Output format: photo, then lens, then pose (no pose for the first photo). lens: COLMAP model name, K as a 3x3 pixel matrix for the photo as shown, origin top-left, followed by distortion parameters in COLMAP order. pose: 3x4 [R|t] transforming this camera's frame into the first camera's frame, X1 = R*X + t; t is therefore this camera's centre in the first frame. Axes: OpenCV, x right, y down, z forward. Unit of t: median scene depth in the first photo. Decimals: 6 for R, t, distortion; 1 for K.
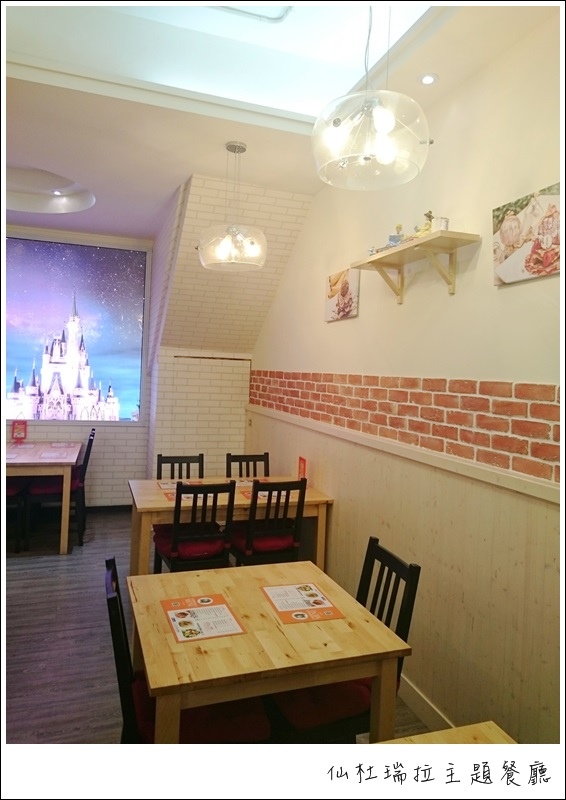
lens RADIAL K [[533.9, 0, 281.7], [0, 533.9, 370.2], [0, 0, 1]] dist [0.002152, 0.000762]
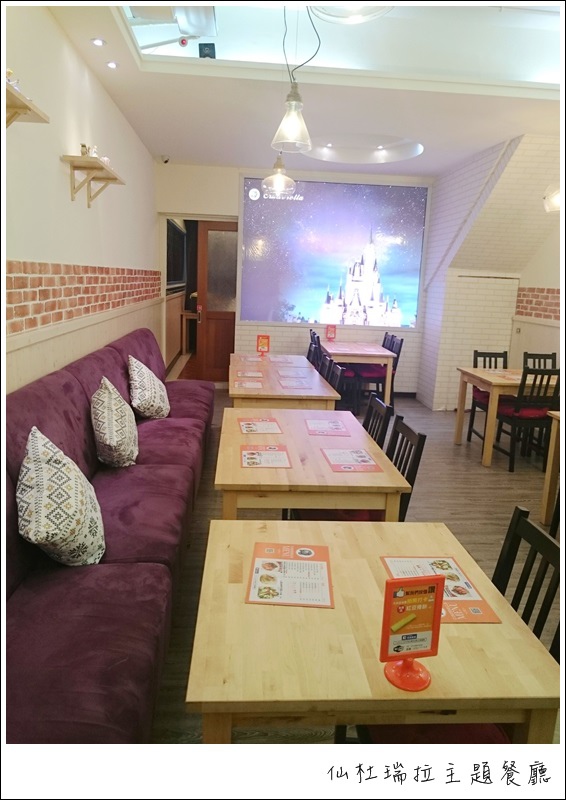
lens RADIAL K [[533.9, 0, 281.7], [0, 533.9, 370.2], [0, 0, 1]] dist [0.002152, 0.000762]
pose [[0.965301, 0.043876, -0.257427, -0.256851], [-0.002483, 0.987281, 0.158964, -0.005664], [0.261127, -0.152809, 0.953133, -0.318105]]
